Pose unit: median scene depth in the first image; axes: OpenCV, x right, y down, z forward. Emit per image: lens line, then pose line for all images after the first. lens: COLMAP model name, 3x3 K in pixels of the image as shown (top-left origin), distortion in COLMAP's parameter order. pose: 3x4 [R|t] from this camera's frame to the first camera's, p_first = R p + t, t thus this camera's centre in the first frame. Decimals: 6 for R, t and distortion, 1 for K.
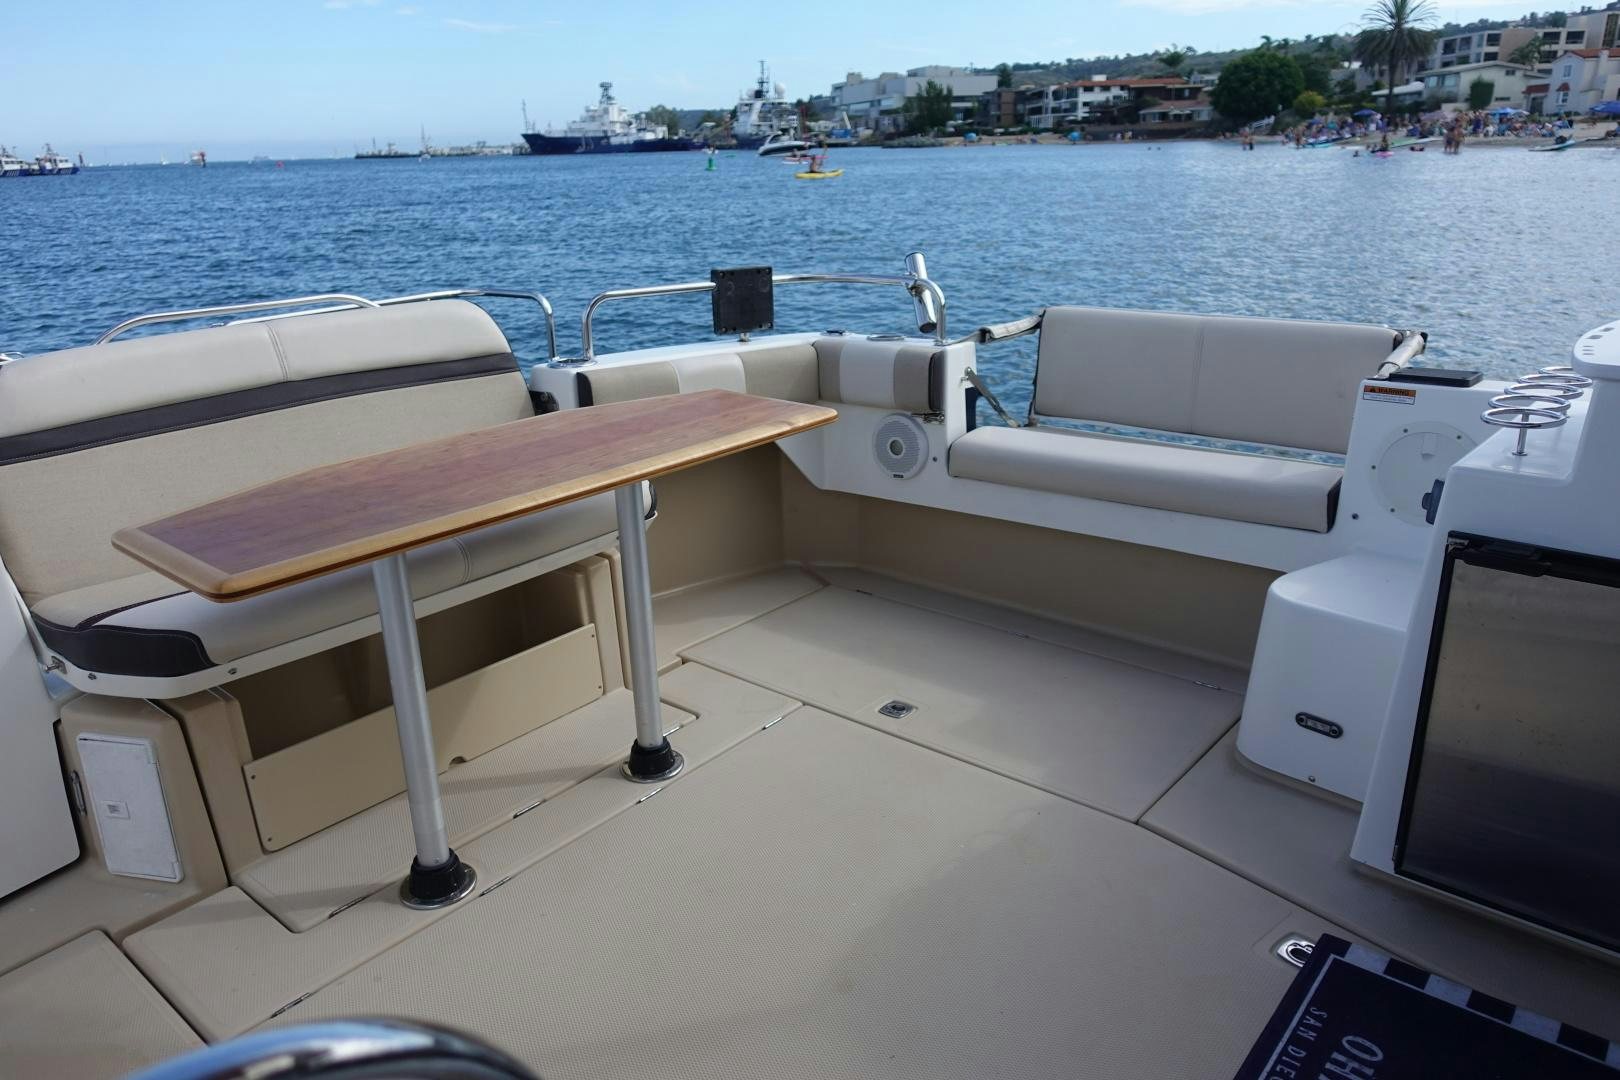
lens RADIAL K [[1093.0, 0, 810.0], [0, 1093.0, 540.0], [0, 0, 1]] dist [-0.001798, -0.009195]
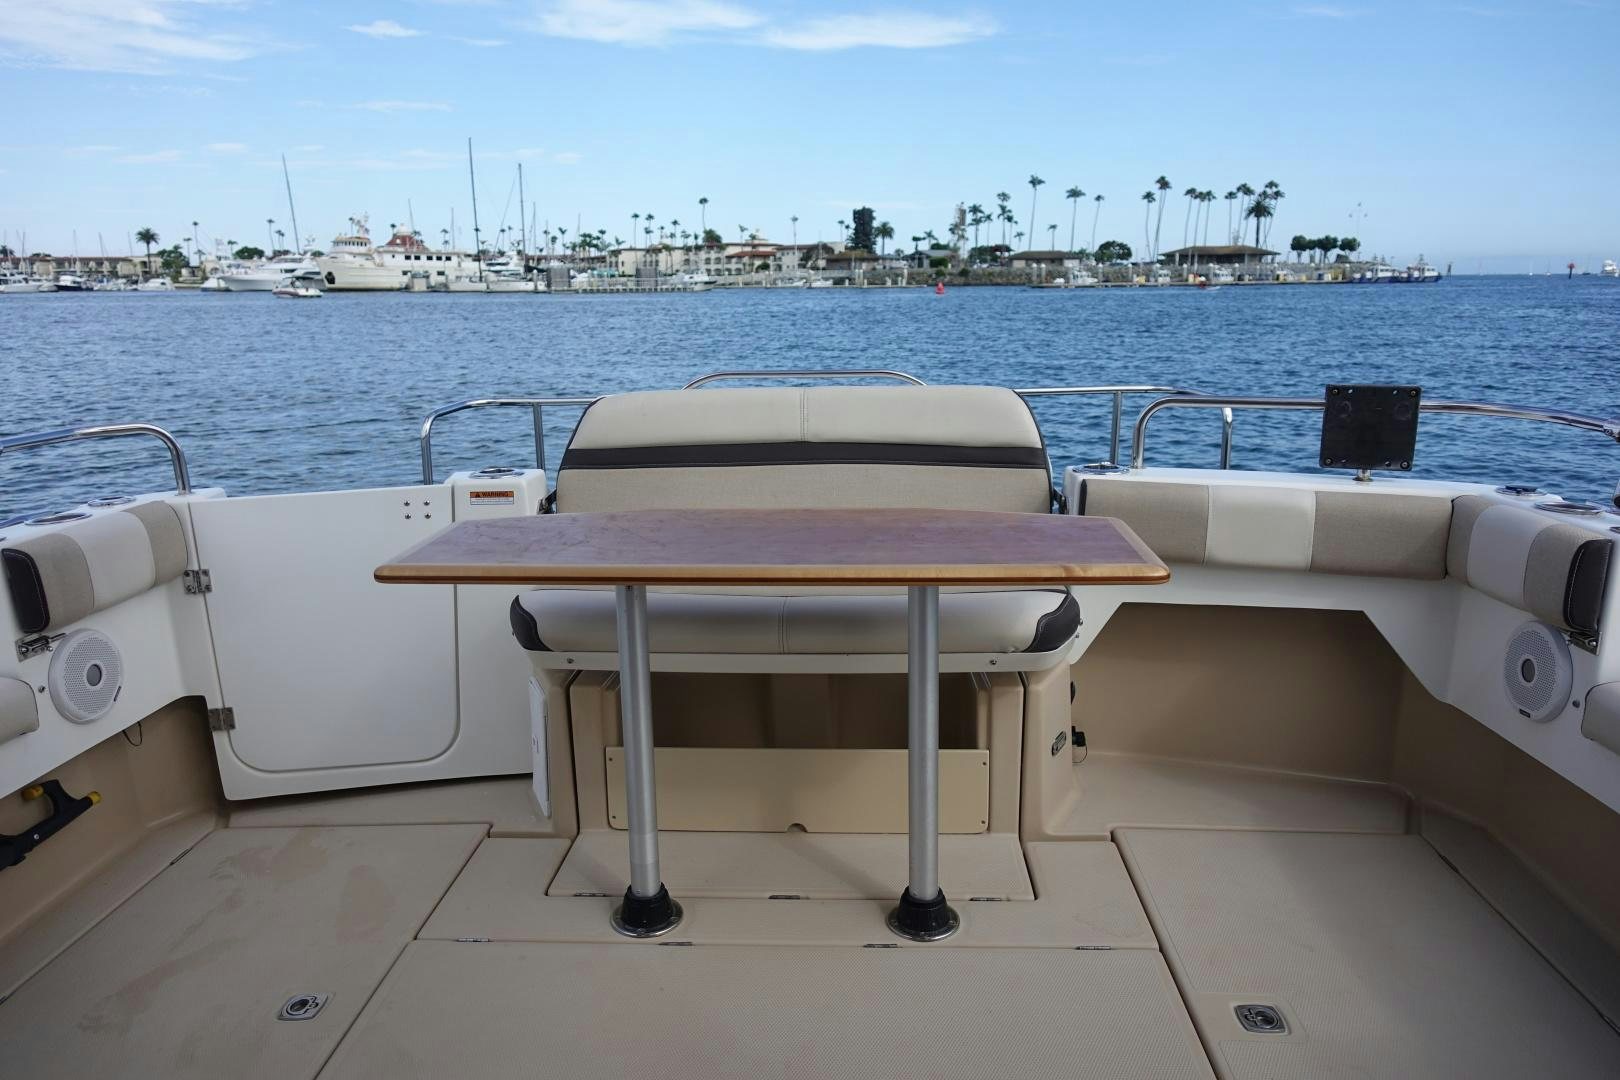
lens RADIAL K [[1099.5, 0, 810.0], [0, 1099.5, 540.0], [0, 0, 1]] dist [-0.003184, -0.005156]
pose [[0.606388, 0.198140, -0.770087, 0.339606], [-0.263302, 0.963856, 0.040665, -0.080017], [0.750310, 0.178107, 0.636642, 0.260209]]
